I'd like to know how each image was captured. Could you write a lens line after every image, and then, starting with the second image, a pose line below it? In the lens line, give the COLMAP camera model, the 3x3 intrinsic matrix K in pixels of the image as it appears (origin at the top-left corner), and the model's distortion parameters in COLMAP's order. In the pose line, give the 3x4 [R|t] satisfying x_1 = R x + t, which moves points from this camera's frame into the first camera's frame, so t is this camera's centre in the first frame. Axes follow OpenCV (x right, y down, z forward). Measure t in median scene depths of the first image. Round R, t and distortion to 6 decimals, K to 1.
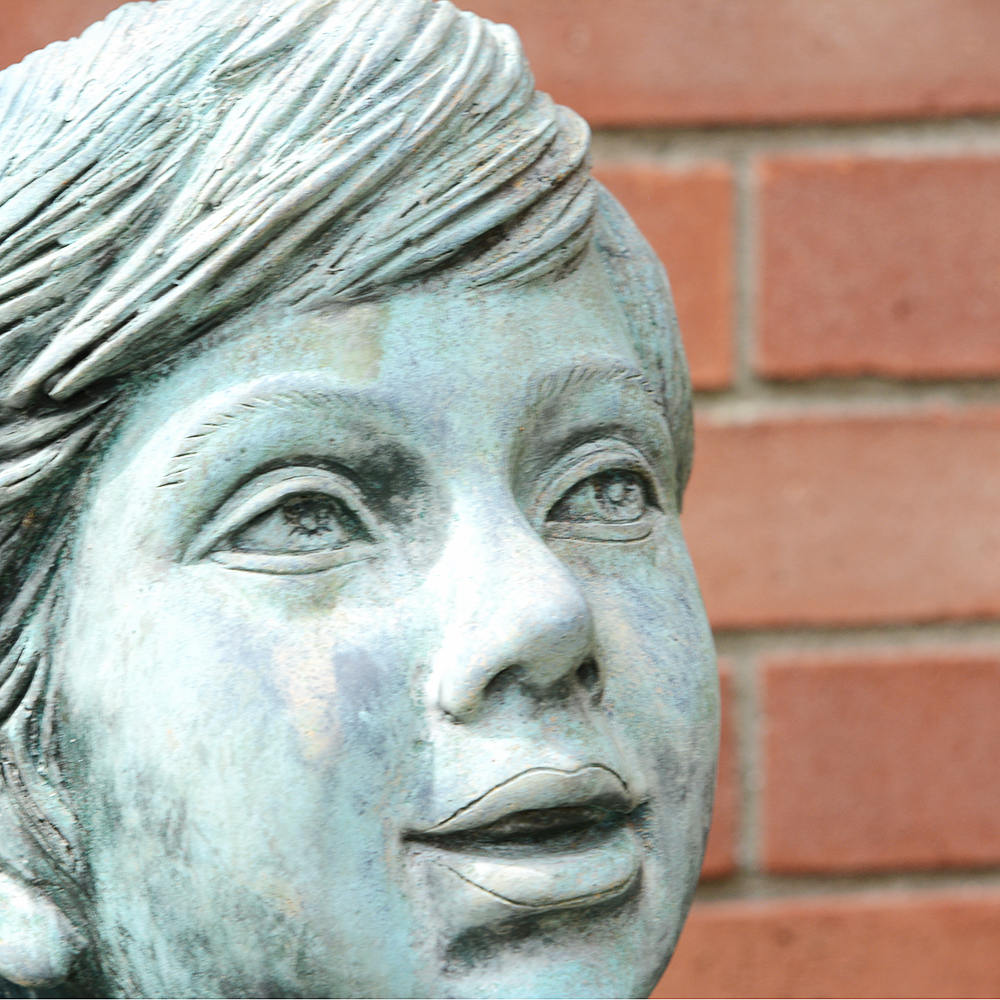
lens RADIAL K [[4388.5, 0, 500.0], [0, 4388.5, 500.0], [0, 0, 1]] dist [0.173056, -1.461271]
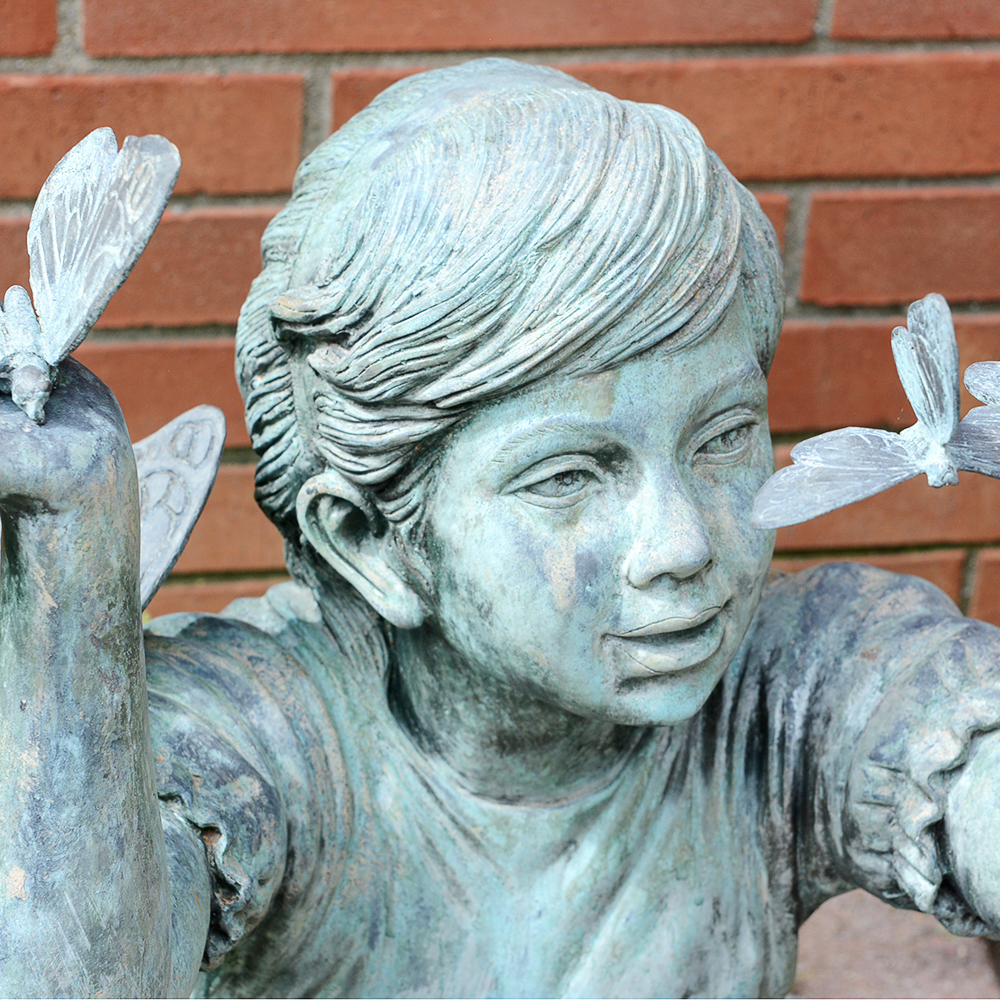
lens RADIAL K [[3976.3, 0, 500.0], [0, 3976.3, 500.0], [0, 0, 1]] dist [0.144689, 0.419663]
pose [[0.996082, 0.088428, 0.000756, -0.072674], [-0.076347, 0.855627, 0.511932, -0.857322], [0.044622, -0.509984, 0.859026, -0.475910]]
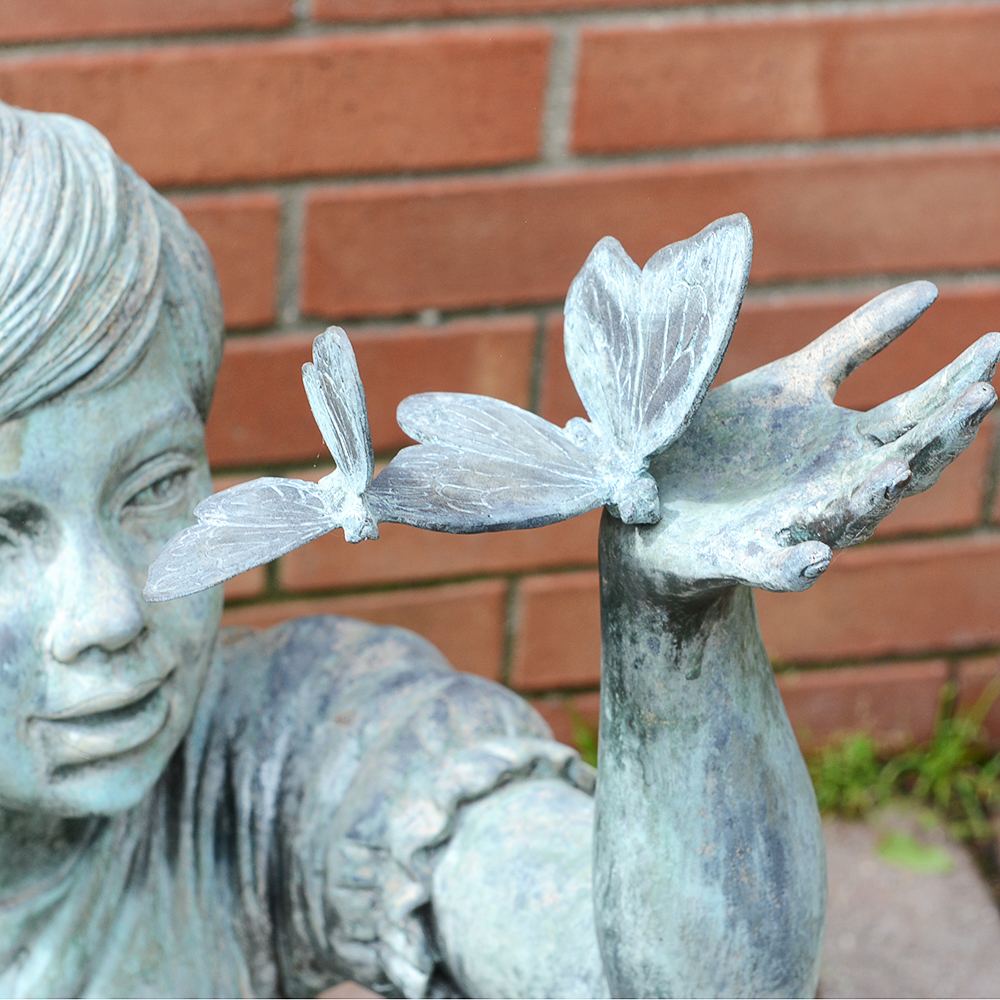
lens RADIAL K [[4388.5, 0, 500.0], [0, 4388.5, 500.0], [0, 0, 1]] dist [0.173056, -1.461271]
pose [[0.995365, 0.038037, 0.088323, 0.006308], [-0.077569, 0.860441, 0.503612, -0.860509], [-0.056841, -0.508129, 0.859403, -0.435252]]
